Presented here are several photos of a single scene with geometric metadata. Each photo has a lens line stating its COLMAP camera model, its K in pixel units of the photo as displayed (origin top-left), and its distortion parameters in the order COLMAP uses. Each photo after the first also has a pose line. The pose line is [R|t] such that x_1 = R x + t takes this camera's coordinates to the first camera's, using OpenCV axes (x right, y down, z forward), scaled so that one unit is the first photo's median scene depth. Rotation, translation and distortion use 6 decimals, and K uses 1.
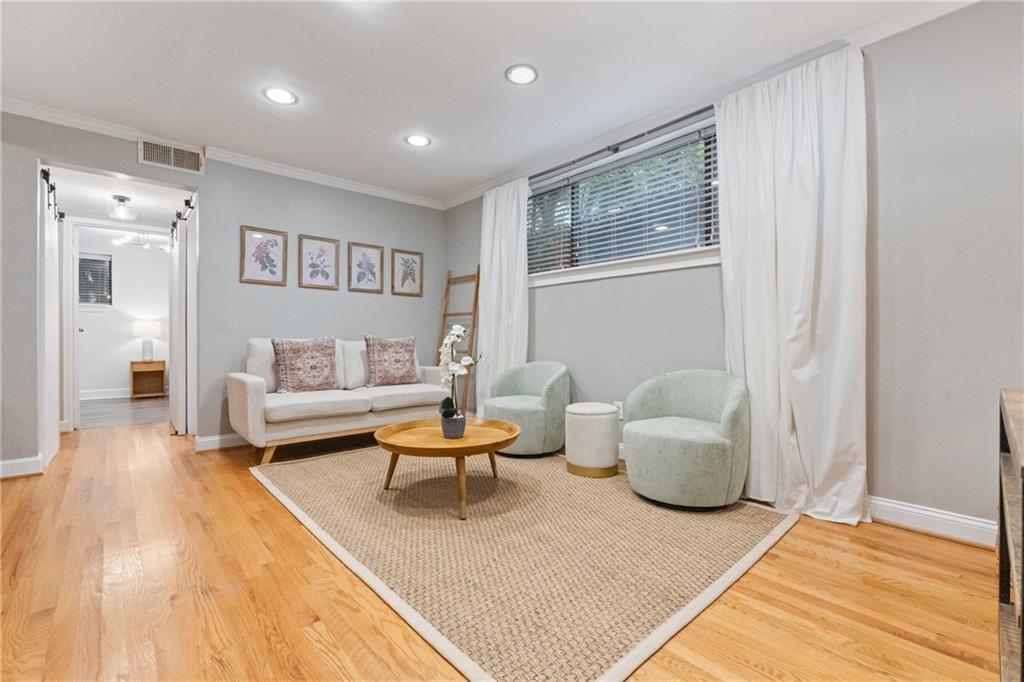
lens RADIAL K [[447.7, 0, 511.9], [0, 447.7, 343.5], [0, 0, 1]] dist [-0.002781, 0.000069]
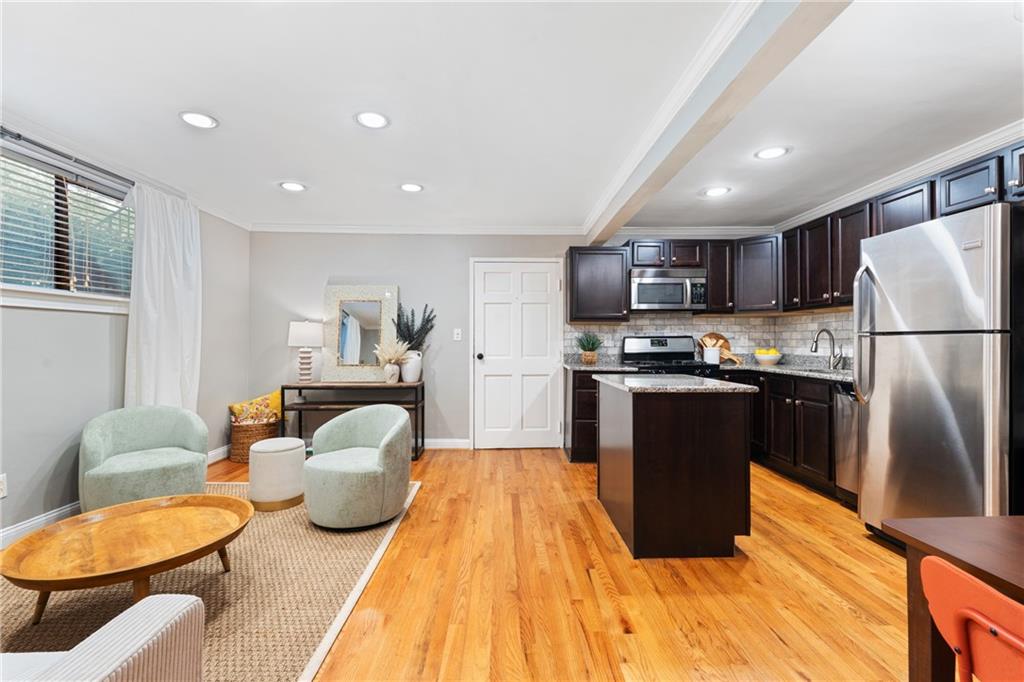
lens RADIAL K [[449.8, 0, 511.3], [0, 449.8, 337.2], [0, 0, 1]] dist [-0.002426, -0.000082]
pose [[-0.754386, 0.003668, 0.656421, -0.984312], [0.002939, 0.999993, -0.002211, -0.101842], [-0.656425, 0.000261, -0.754392, 1.111682]]
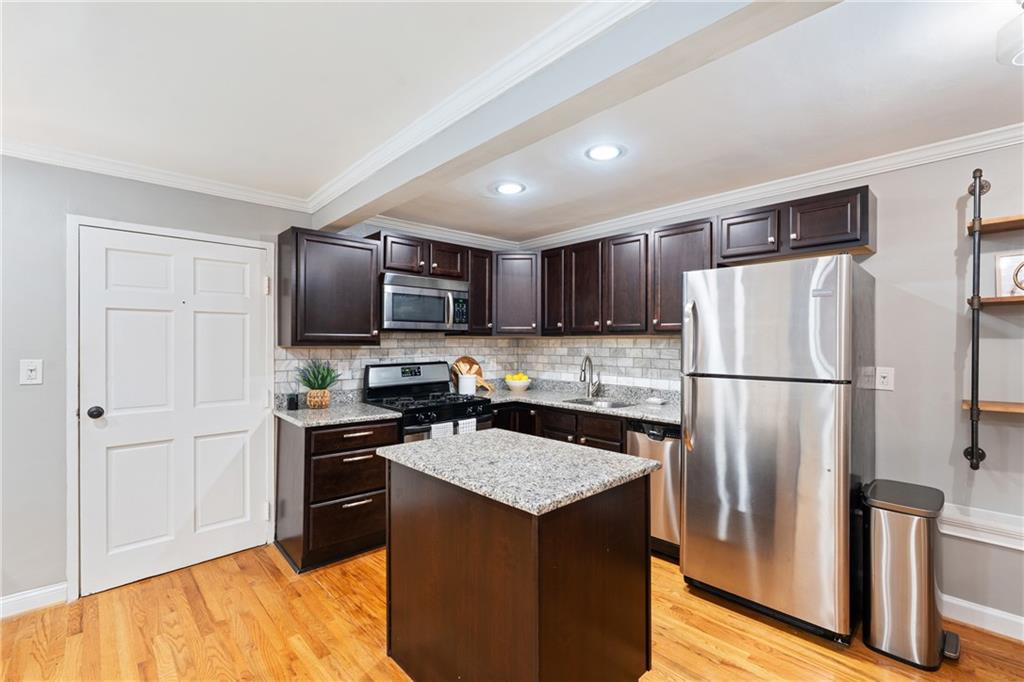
lens RADIAL K [[447.7, 0, 511.9], [0, 447.7, 343.5], [0, 0, 1]] dist [-0.002781, 0.000069]
pose [[-0.999881, -0.001972, -0.015270, -0.568328], [-0.002094, 0.999966, 0.007960, -0.174804], [0.015254, 0.007991, -0.999852, 0.778720]]
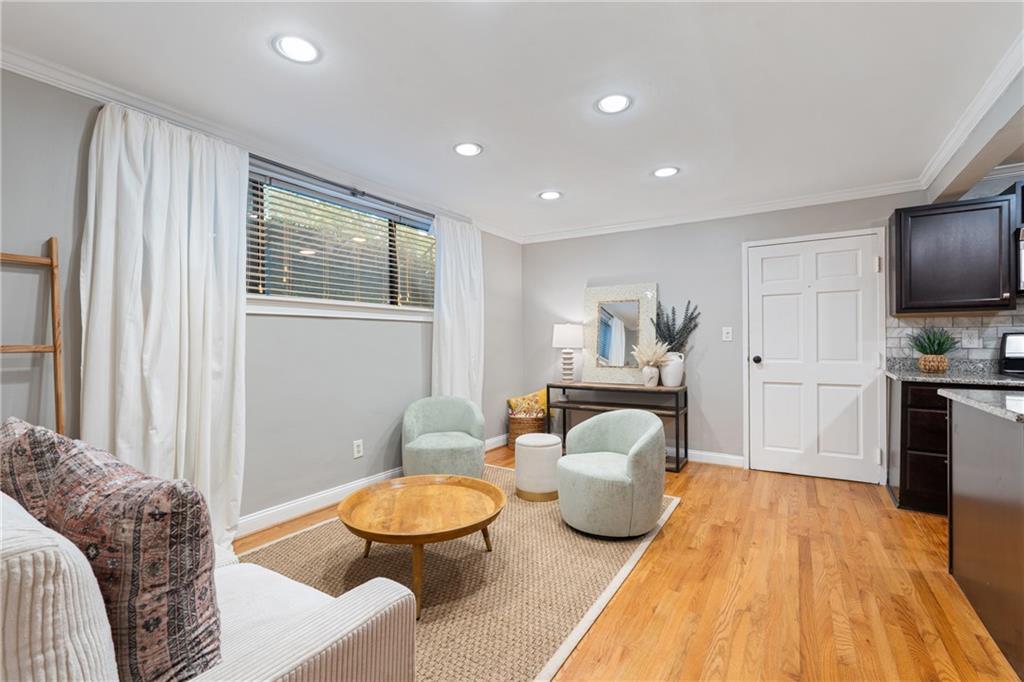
lens RADIAL K [[447.7, 0, 511.9], [0, 447.7, 343.5], [0, 0, 1]] dist [-0.002781, 0.000069]
pose [[-0.263332, -0.000809, 0.964705, -0.939492], [0.012775, 0.999909, 0.004325, -0.100200], [-0.964621, 0.013463, -0.263298, 1.026426]]
